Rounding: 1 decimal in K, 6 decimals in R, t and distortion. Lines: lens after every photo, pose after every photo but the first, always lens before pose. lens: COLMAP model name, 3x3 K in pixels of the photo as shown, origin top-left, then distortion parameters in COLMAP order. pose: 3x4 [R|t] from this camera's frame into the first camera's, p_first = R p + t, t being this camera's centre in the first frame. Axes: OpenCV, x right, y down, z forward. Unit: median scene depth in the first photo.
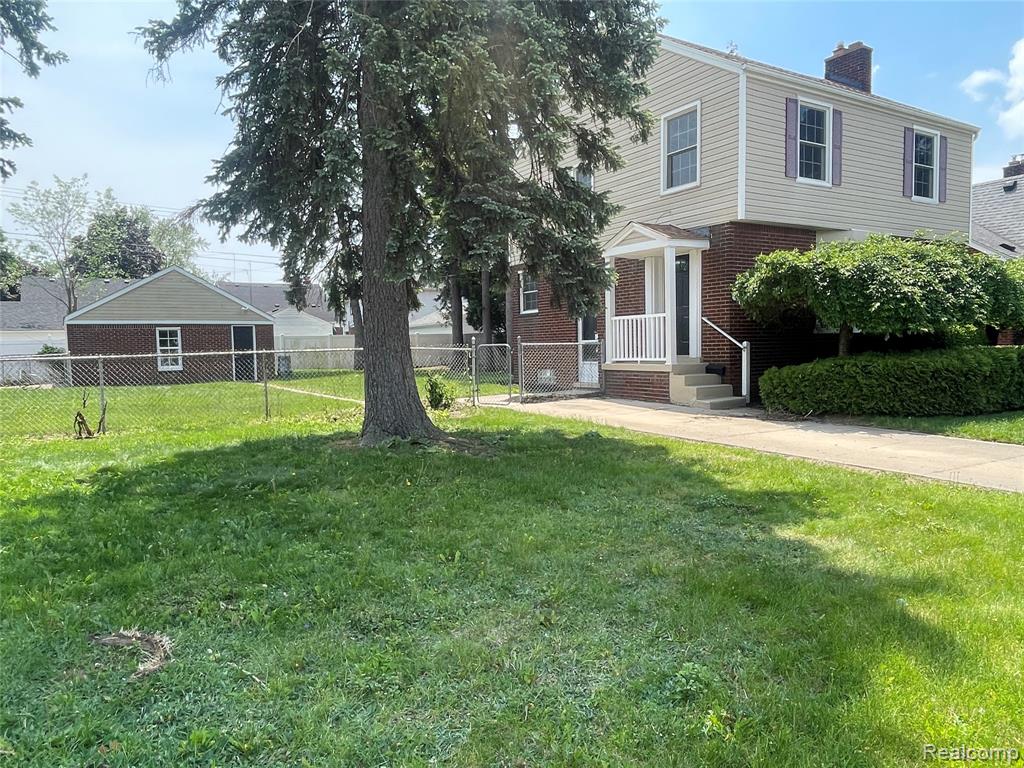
lens RADIAL K [[724.4, 0, 510.8], [0, 724.4, 398.9], [0, 0, 1]] dist [-0.000310, 0.004437]
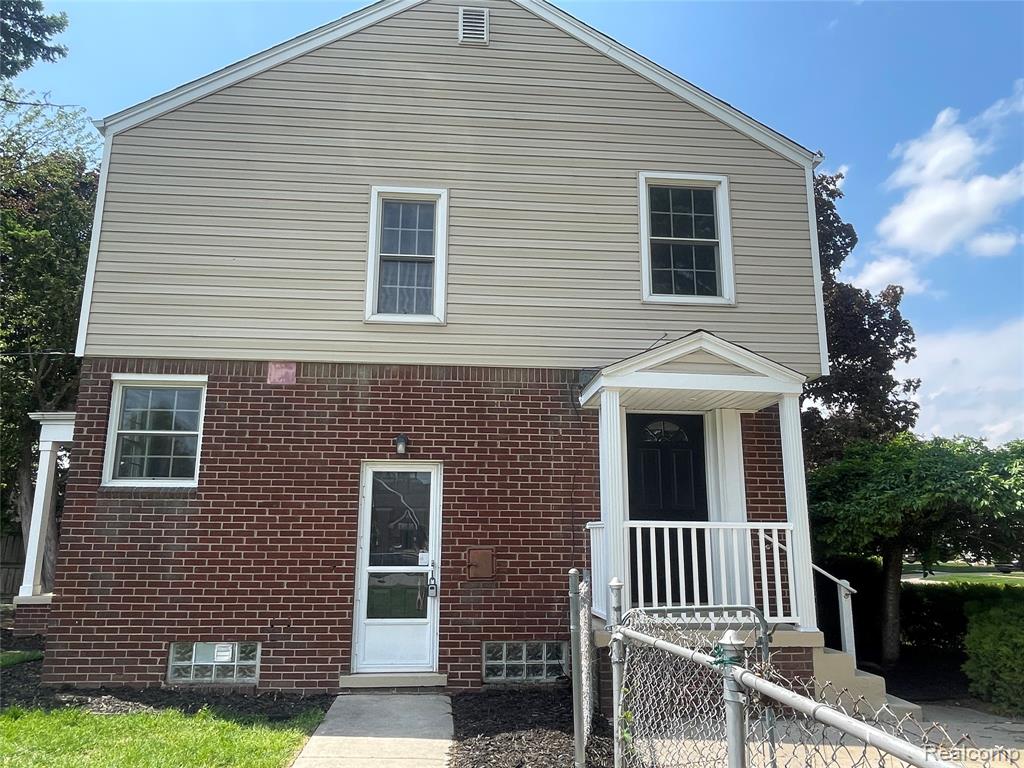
lens RADIAL K [[703.0, 0, 504.4], [0, 703.0, 388.0], [0, 0, 1]] dist [0.030726, -0.036393]
pose [[0.455823, 0.211771, 0.864511, -0.238460], [0.046356, 0.964317, -0.260661, -0.068603], [-0.888863, 0.158890, 0.429741, 0.723529]]
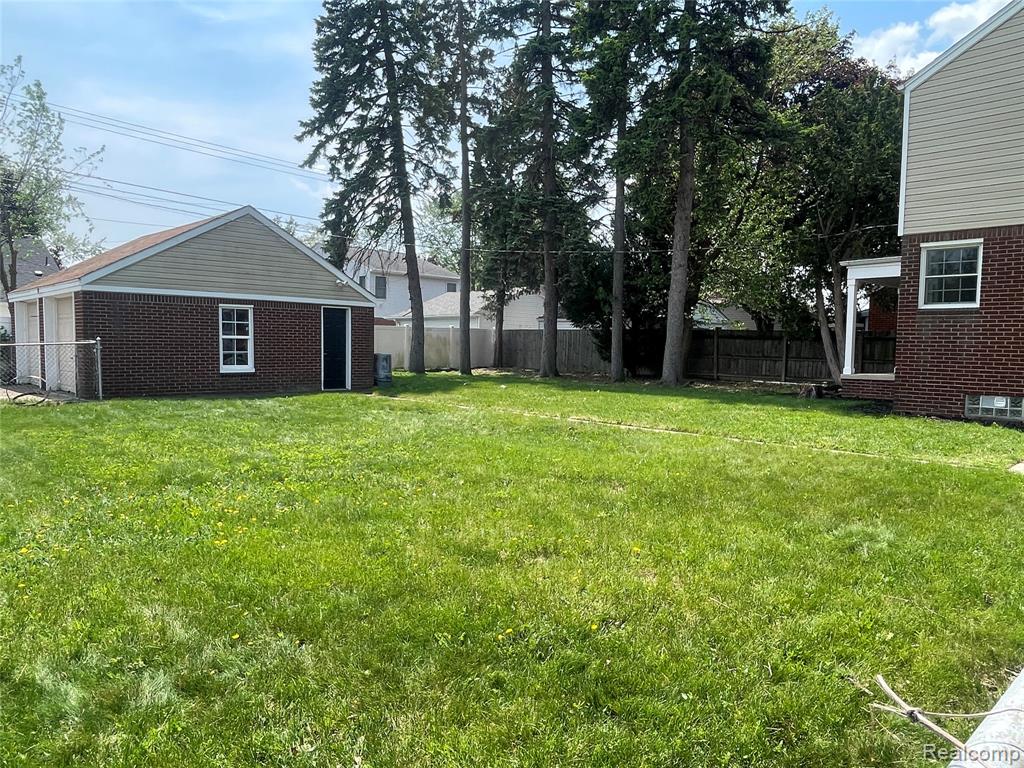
lens RADIAL K [[724.4, 0, 510.8], [0, 724.4, 398.9], [0, 0, 1]] dist [-0.000310, 0.004437]
pose [[0.977188, 0.018013, 0.211612, -0.538749], [-0.019213, 0.999809, 0.003617, -0.033673], [-0.211507, -0.007600, 0.977347, 0.479147]]
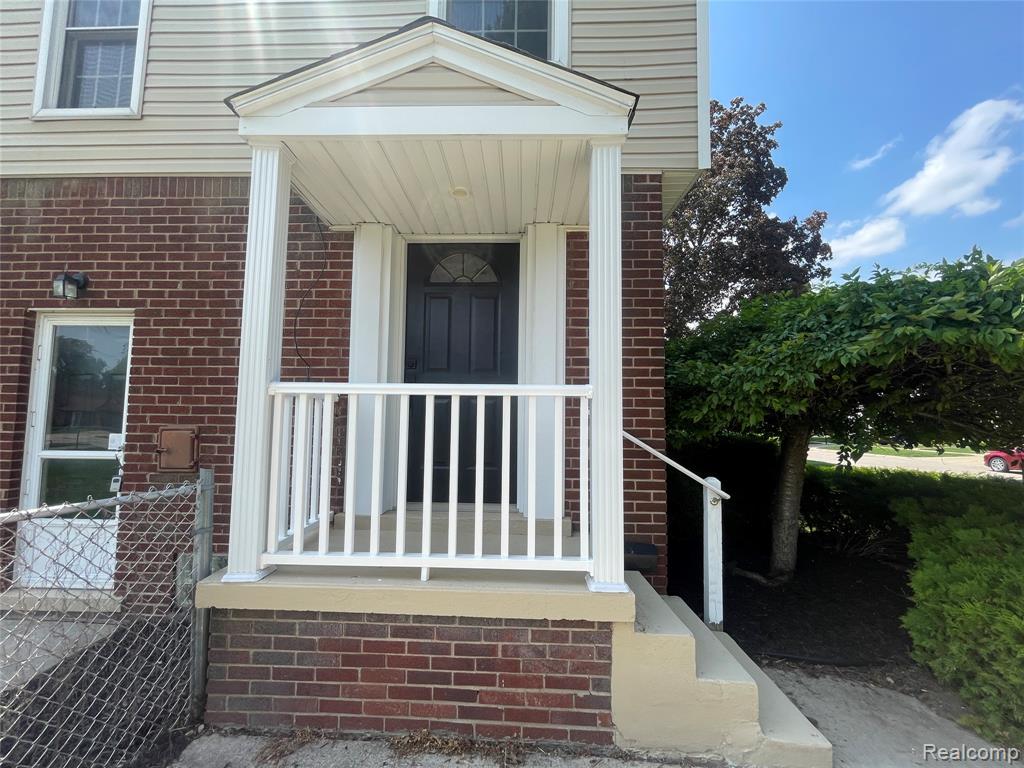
lens RADIAL K [[418.5, 0, 505.7], [0, 418.5, 389.6], [0, 0, 1]] dist [-0.006583, 0.004457]
pose [[0.559620, 0.087234, 0.824145, 0.056096], [0.034708, 0.991105, -0.128474, -0.074822], [-0.828022, 0.100501, 0.551615, 0.716358]]
